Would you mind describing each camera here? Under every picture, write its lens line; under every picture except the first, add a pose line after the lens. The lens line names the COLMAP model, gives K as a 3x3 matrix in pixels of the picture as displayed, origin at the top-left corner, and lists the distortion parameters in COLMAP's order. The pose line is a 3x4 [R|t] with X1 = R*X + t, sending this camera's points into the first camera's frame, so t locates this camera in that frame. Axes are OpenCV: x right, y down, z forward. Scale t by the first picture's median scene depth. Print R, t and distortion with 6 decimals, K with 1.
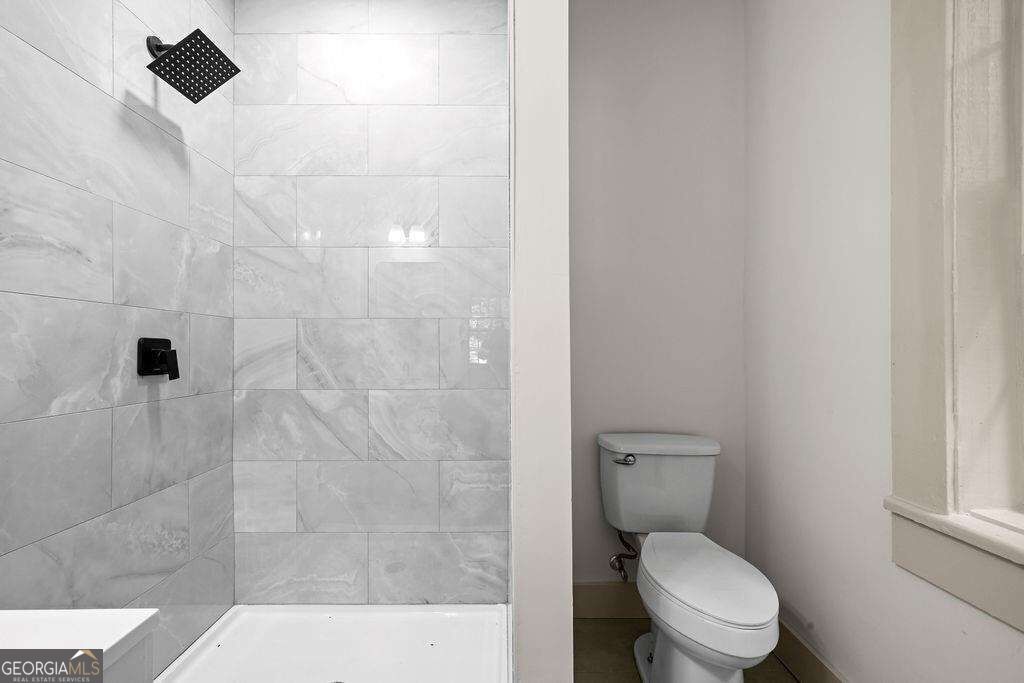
lens RADIAL K [[421.7, 0, 508.4], [0, 421.7, 347.5], [0, 0, 1]] dist [-0.001500, -0.000101]
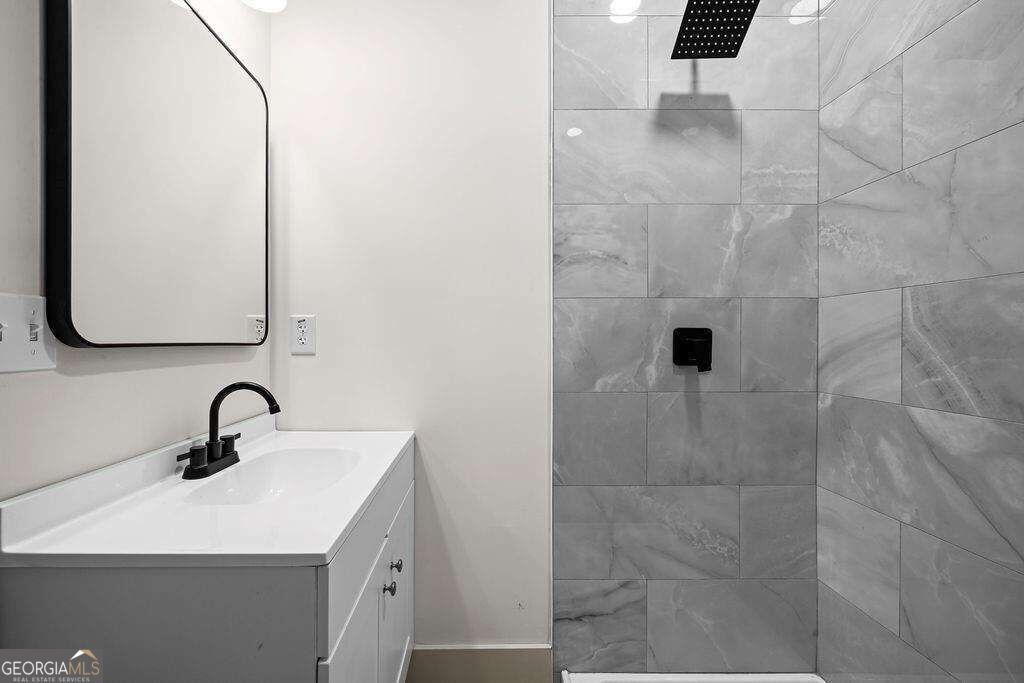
lens RADIAL K [[421.7, 0, 507.7], [0, 421.7, 341.0], [0, 0, 1]] dist [-0.001500, -0.000101]
pose [[-0.006019, 0.002760, -0.999978, 0.134690], [0.006489, 0.999975, 0.002721, 0.003002], [0.999961, -0.006473, -0.006037, 0.535604]]
